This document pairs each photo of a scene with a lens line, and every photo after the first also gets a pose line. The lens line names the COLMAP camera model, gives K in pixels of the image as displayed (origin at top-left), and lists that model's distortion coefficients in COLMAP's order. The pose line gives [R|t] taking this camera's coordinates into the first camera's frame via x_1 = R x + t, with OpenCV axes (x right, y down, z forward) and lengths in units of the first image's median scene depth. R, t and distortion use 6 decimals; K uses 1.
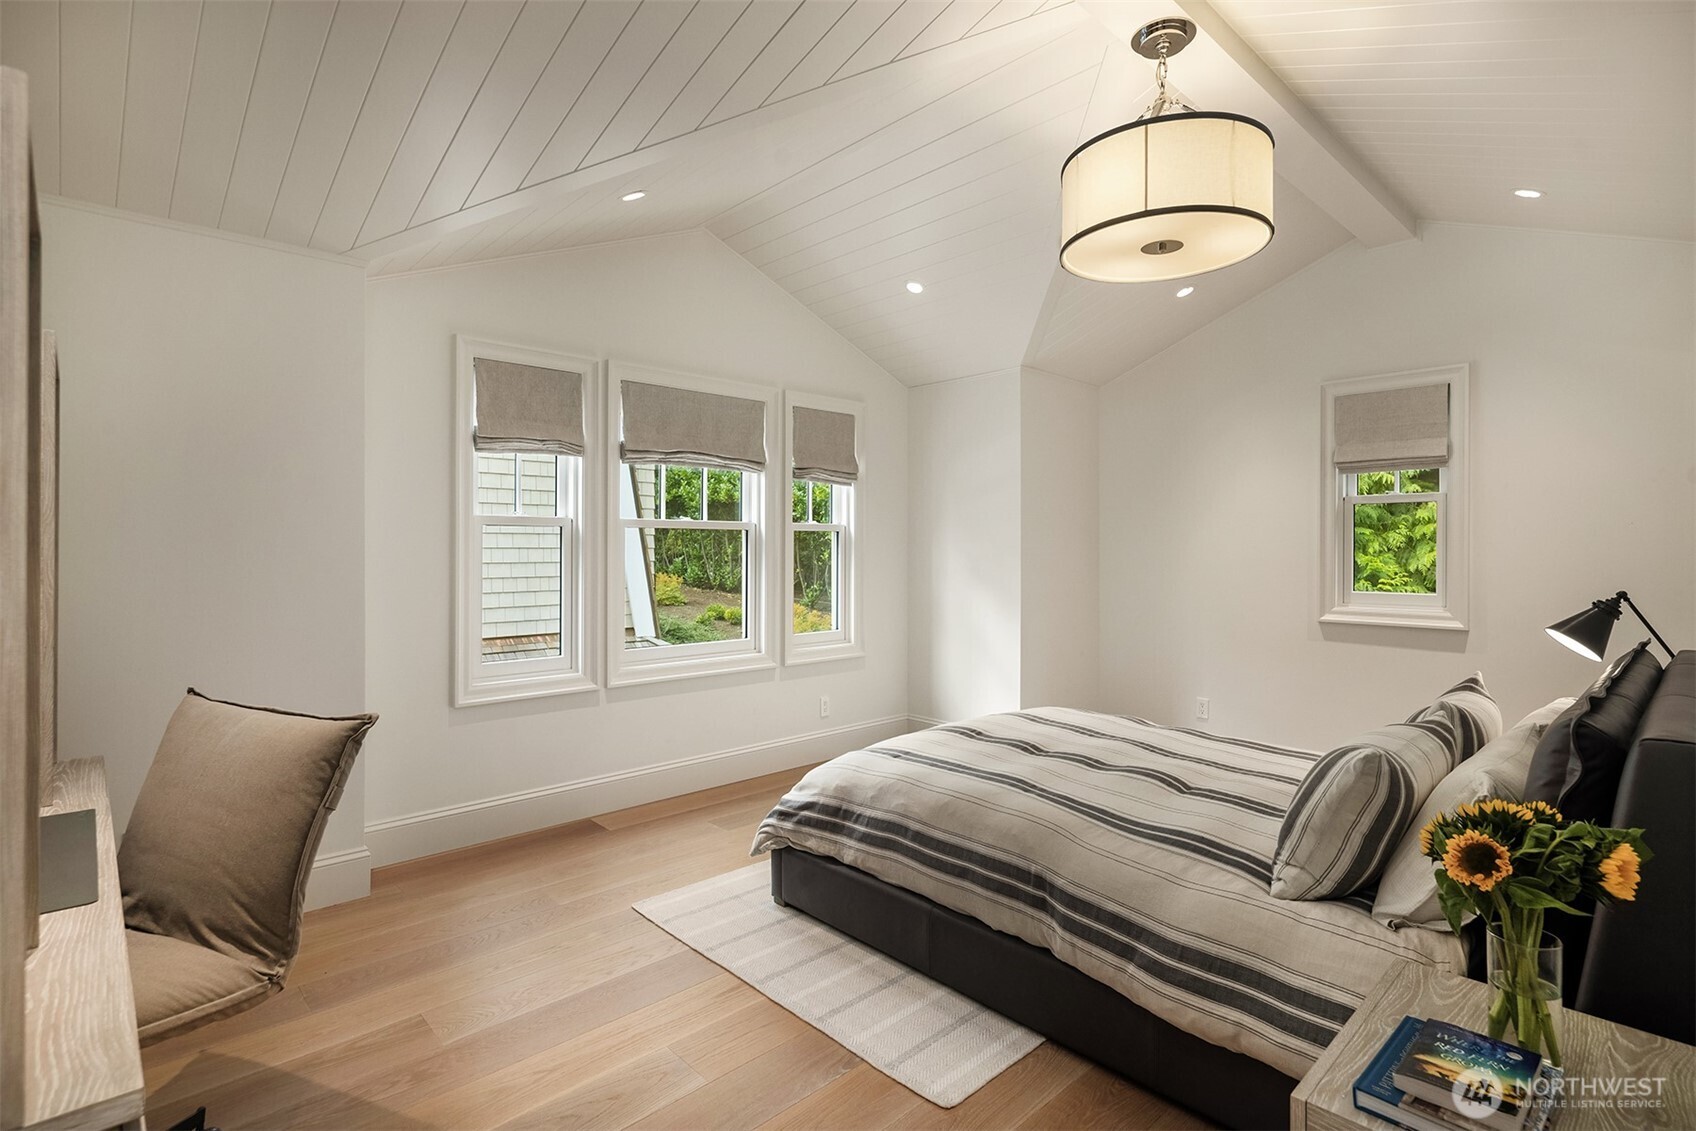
lens RADIAL K [[820.0, 0, 802.6], [0, 820.0, 558.2], [0, 0, 1]] dist [0.001915, 0.000124]
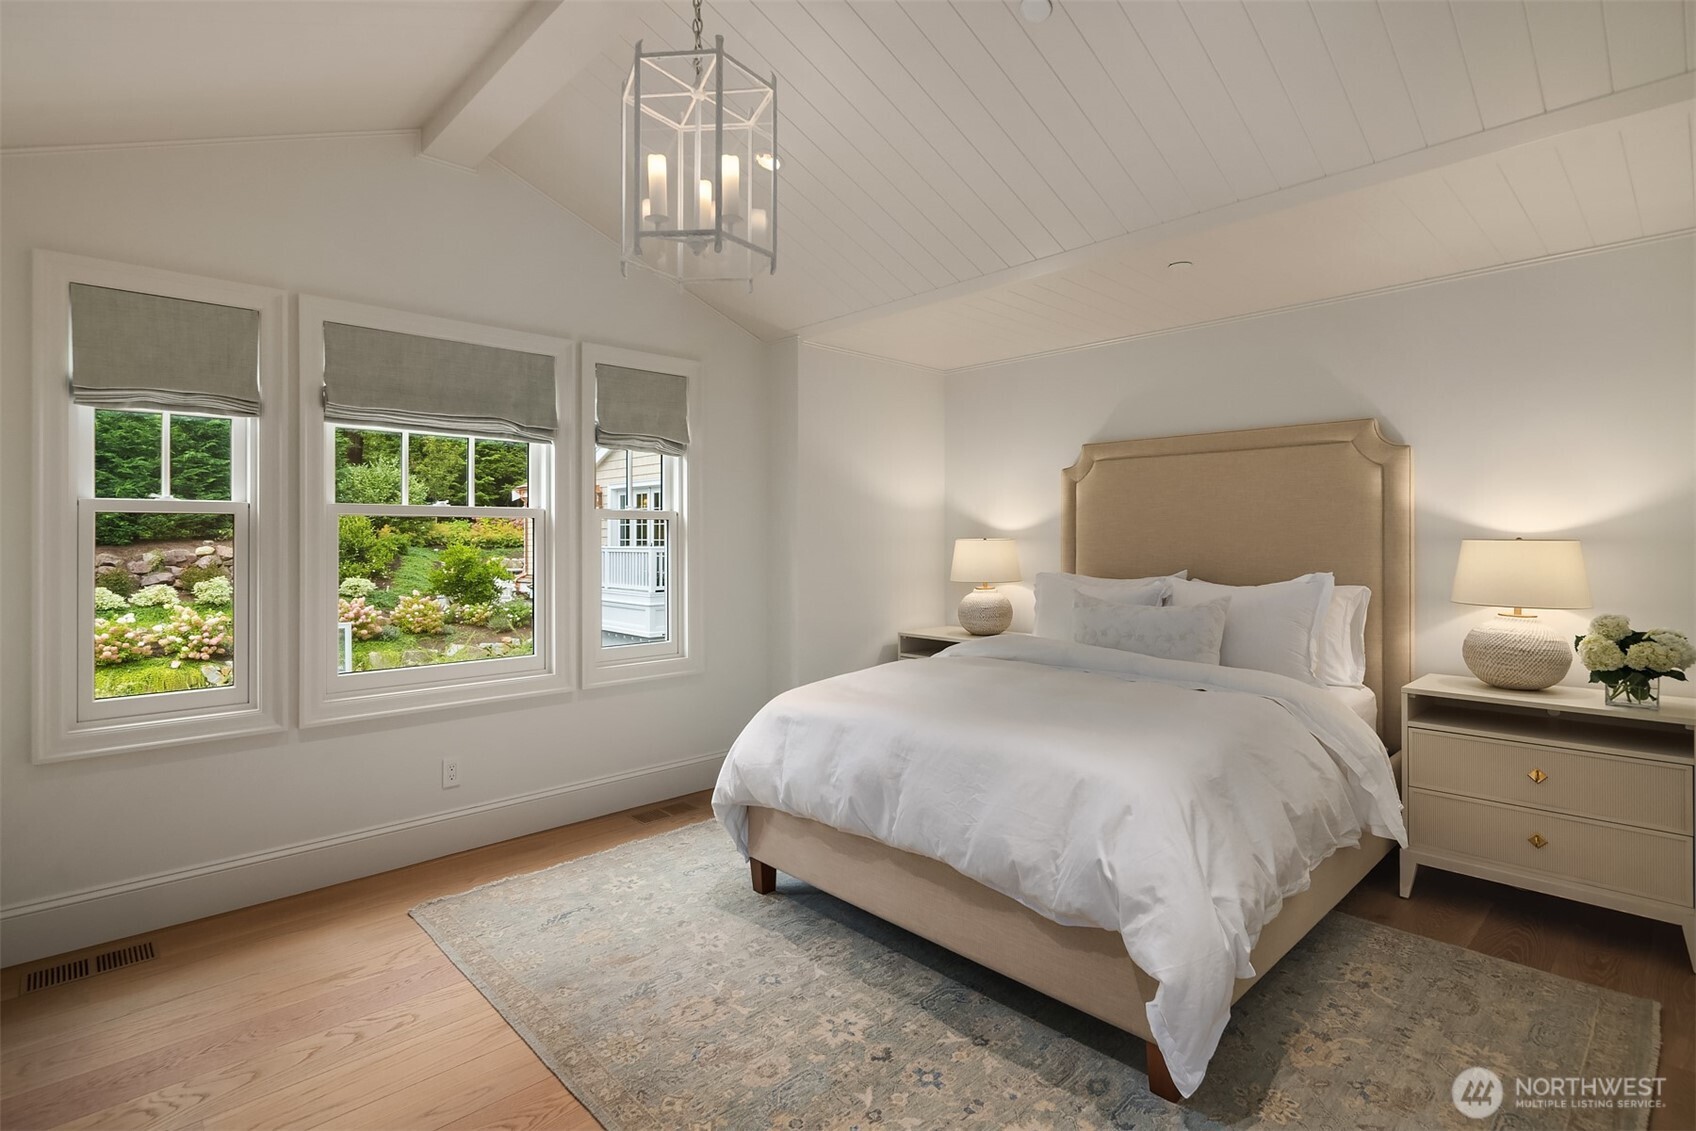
lens RADIAL K [[827.0, 0, 851.0], [0, 827.0, 537.3], [0, 0, 1]] dist [-0.001246, -0.000660]
pose [[0.999314, -0.005966, 0.036556, 0.208234], [0.006502, 0.999873, -0.014559, -0.002169], [-0.036465, 0.014786, 0.999226, 0.188997]]
